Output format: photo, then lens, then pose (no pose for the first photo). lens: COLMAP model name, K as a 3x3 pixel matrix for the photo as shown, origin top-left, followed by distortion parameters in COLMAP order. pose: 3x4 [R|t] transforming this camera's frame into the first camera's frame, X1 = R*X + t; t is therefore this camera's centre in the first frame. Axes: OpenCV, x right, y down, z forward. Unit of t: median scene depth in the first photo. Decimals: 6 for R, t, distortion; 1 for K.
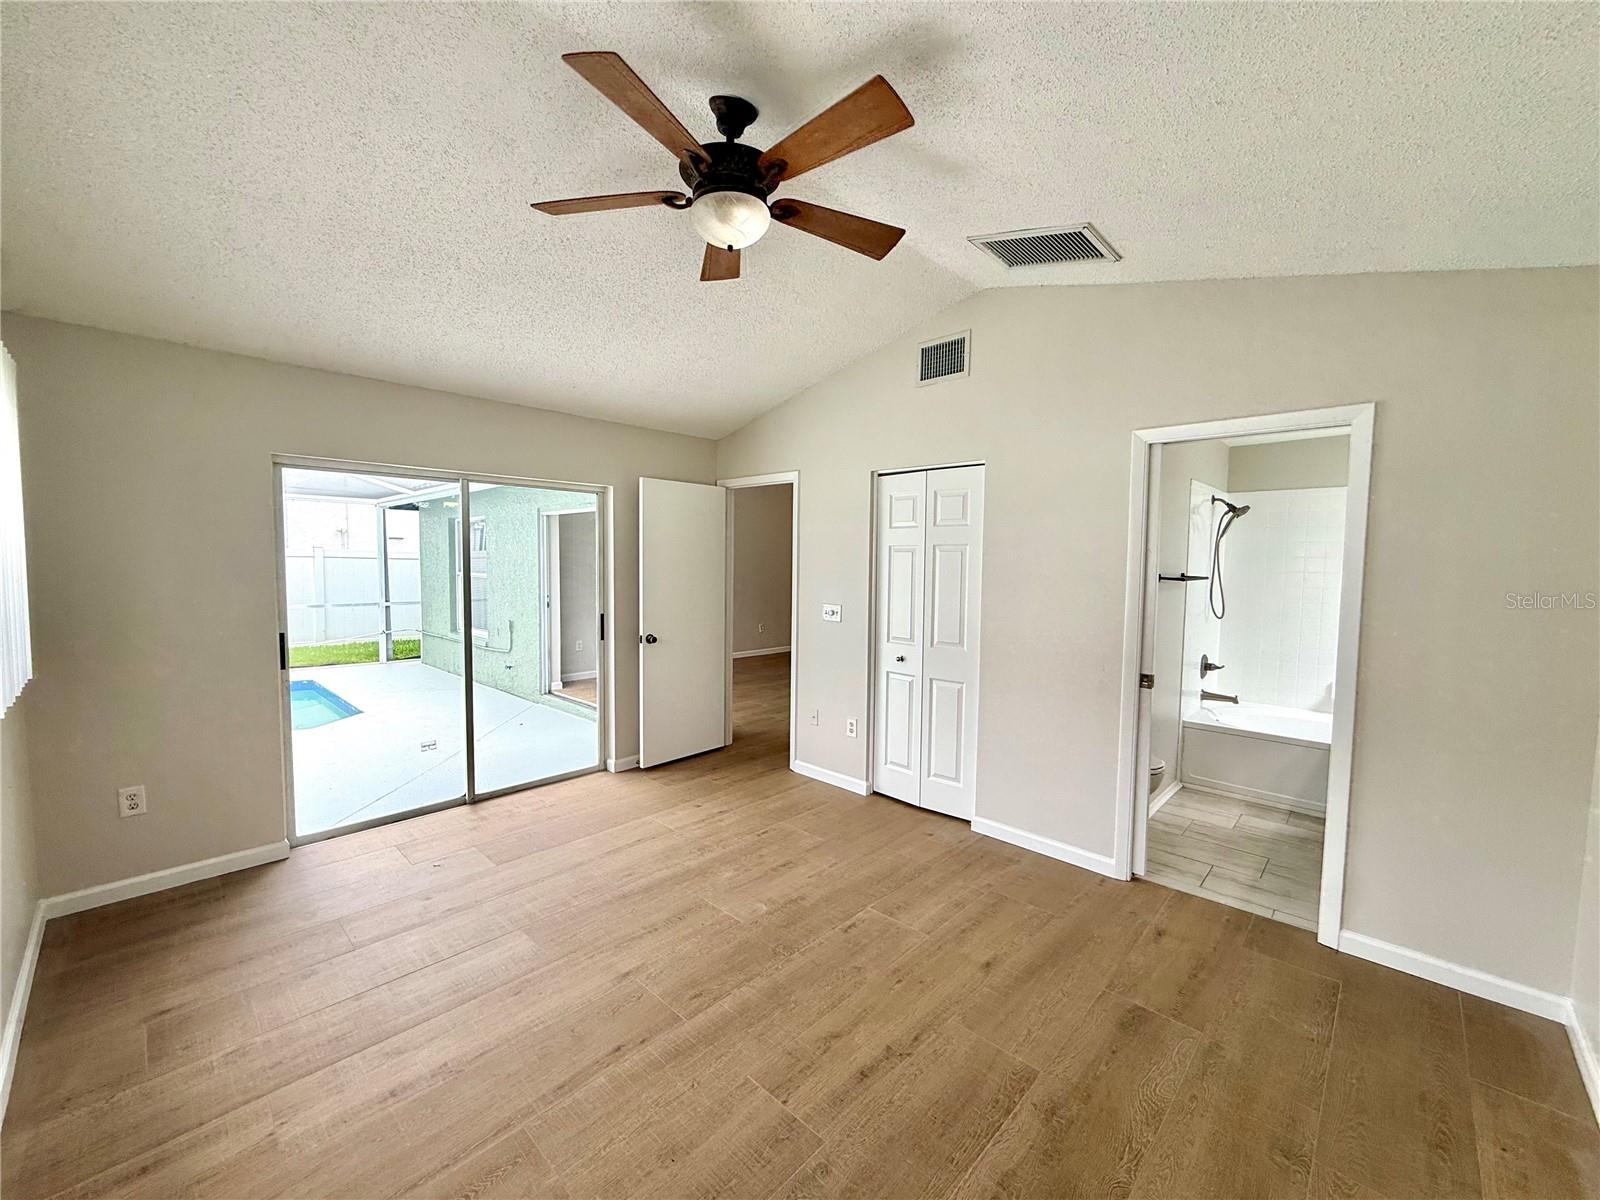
lens RADIAL K [[638.6, 0, 791.6], [0, 638.6, 600.2], [0, 0, 1]] dist [-0.000236, 0.000479]
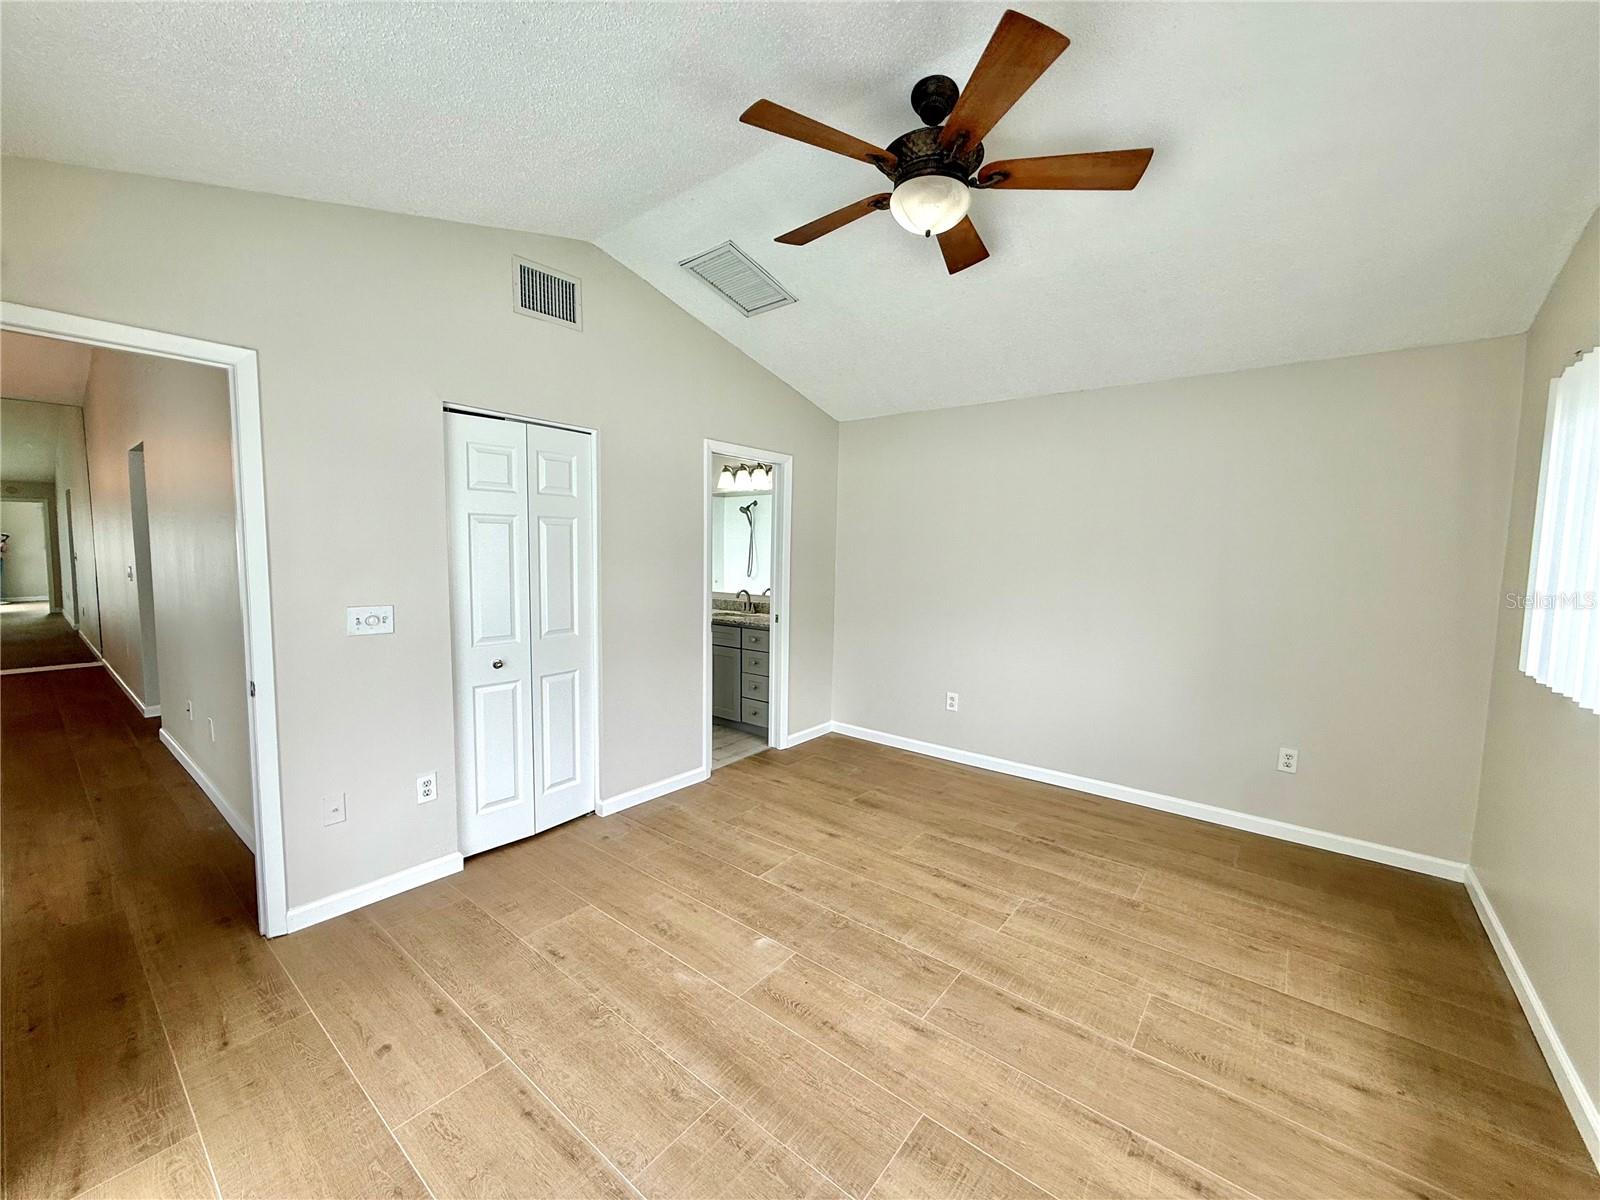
lens RADIAL K [[638.6, 0, 791.6], [0, 638.6, 600.2], [0, 0, 1]] dist [-0.000236, 0.000479]
pose [[-0.090640, -0.097224, 0.991127, -0.662365], [0.041344, 0.993998, 0.101287, -0.050821], [-0.995025, 0.050158, -0.086077, 0.776956]]
